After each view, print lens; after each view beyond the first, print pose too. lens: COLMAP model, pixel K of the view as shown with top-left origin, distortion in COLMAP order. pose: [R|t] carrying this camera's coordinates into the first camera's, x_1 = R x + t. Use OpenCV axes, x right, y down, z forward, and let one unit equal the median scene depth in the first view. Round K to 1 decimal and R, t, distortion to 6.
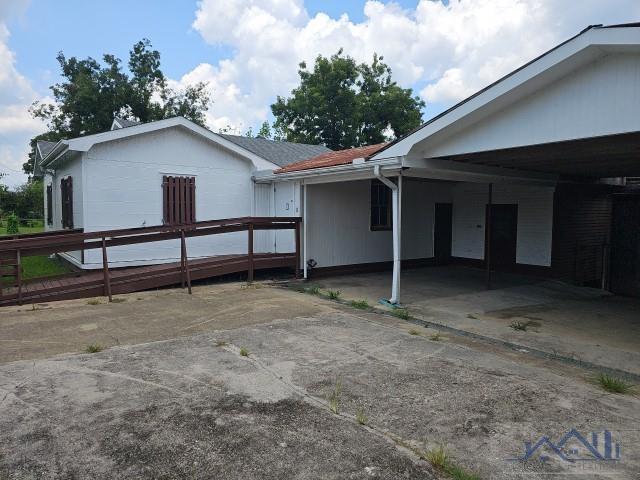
lens RADIAL K [[400.4, 0, 320.0], [0, 400.4, 240.0], [0, 0, 1]] dist [0.001582, 0.000404]
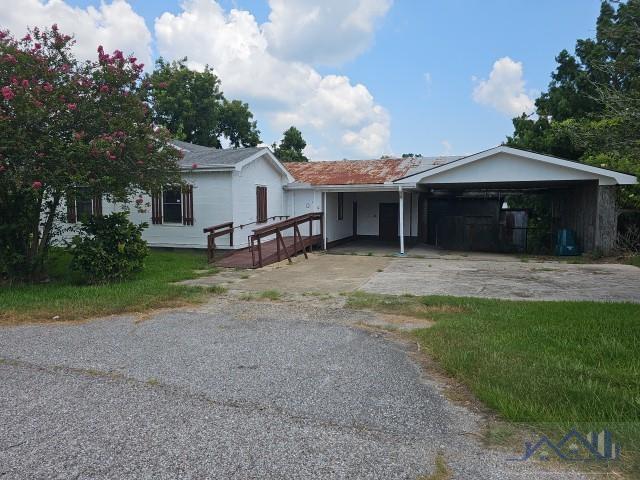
lens RADIAL K [[400.4, 0, 320.0], [0, 400.4, 240.0], [0, 0, 1]] dist [0.001582, 0.000404]
pose [[0.813553, -0.050696, 0.579277, -1.019220], [0.039638, 0.998710, 0.031734, 0.004116], [-0.580138, -0.002855, 0.814513, -0.345802]]
